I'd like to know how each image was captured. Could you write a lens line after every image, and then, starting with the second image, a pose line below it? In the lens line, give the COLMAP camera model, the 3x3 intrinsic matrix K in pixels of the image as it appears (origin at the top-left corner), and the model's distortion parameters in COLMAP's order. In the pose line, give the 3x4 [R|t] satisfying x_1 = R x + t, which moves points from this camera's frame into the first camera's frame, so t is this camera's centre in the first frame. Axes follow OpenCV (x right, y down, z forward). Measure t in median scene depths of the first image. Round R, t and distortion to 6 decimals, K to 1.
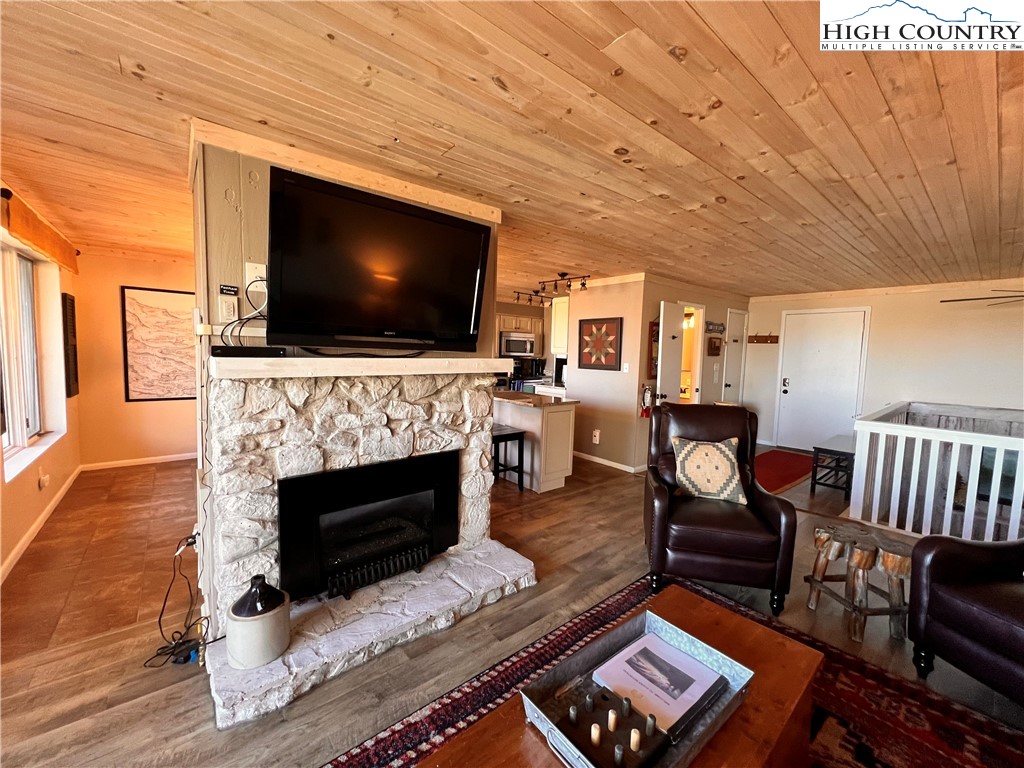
lens RADIAL K [[408.7, 0, 506.8], [0, 408.7, 381.7], [0, 0, 1]] dist [-0.001429, 0.000184]
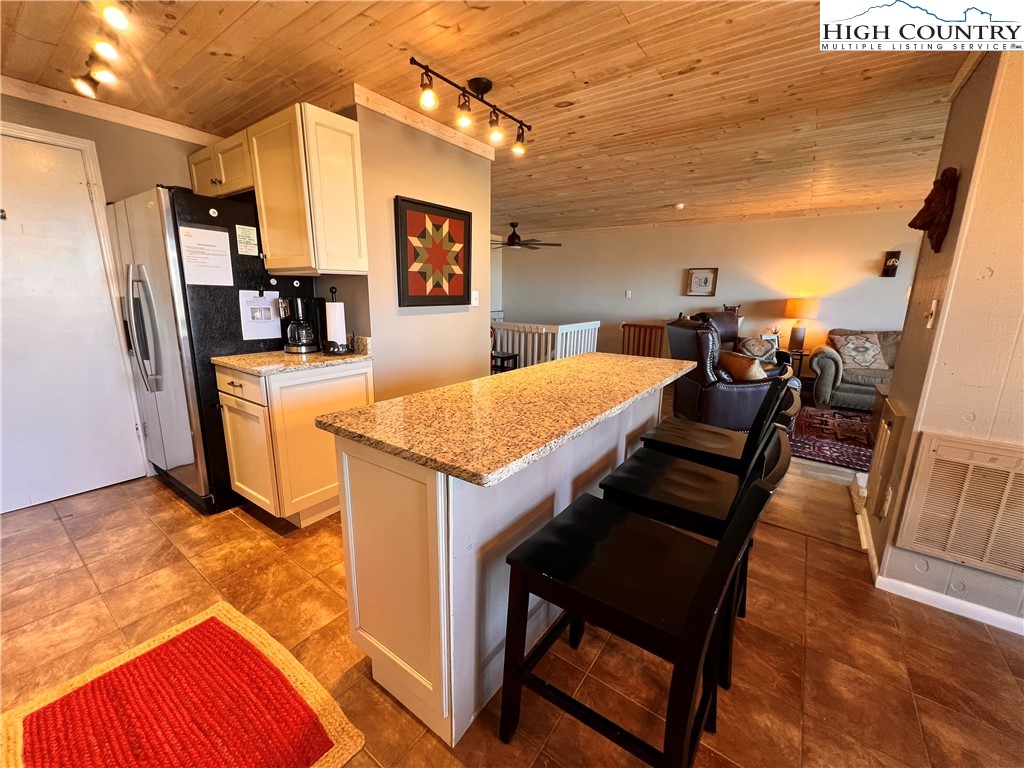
lens RADIAL K [[408.7, 0, 511.2], [0, 408.7, 382.1], [0, 0, 1]] dist [-0.001429, 0.000184]
pose [[-0.253091, -0.239136, 0.937421, -0.730579], [0.054452, 0.963911, 0.260595, -0.148082], [-0.965909, 0.116998, -0.230936, 2.291826]]
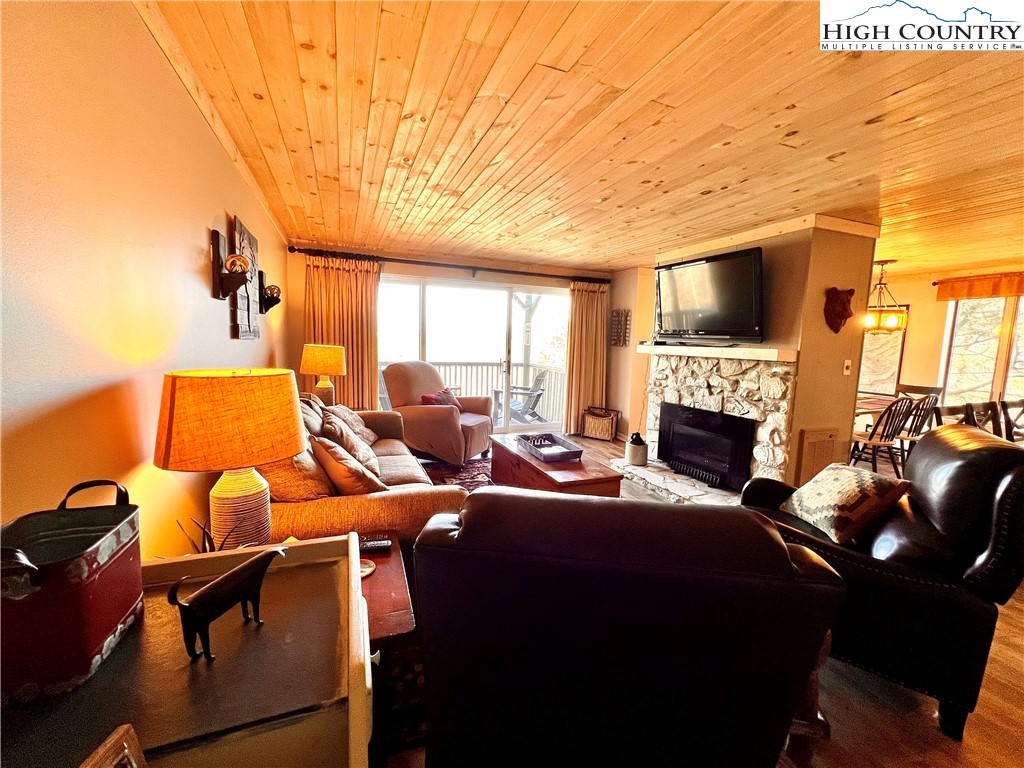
lens RADIAL K [[408.7, 0, 507.4], [0, 408.7, 378.0], [0, 0, 1]] dist [-0.001429, 0.000184]
pose [[-0.299401, 0.057282, -0.952406, 1.460370], [-0.108946, 0.989615, 0.093768, -0.000778], [0.947887, 0.131835, -0.290051, 0.677103]]
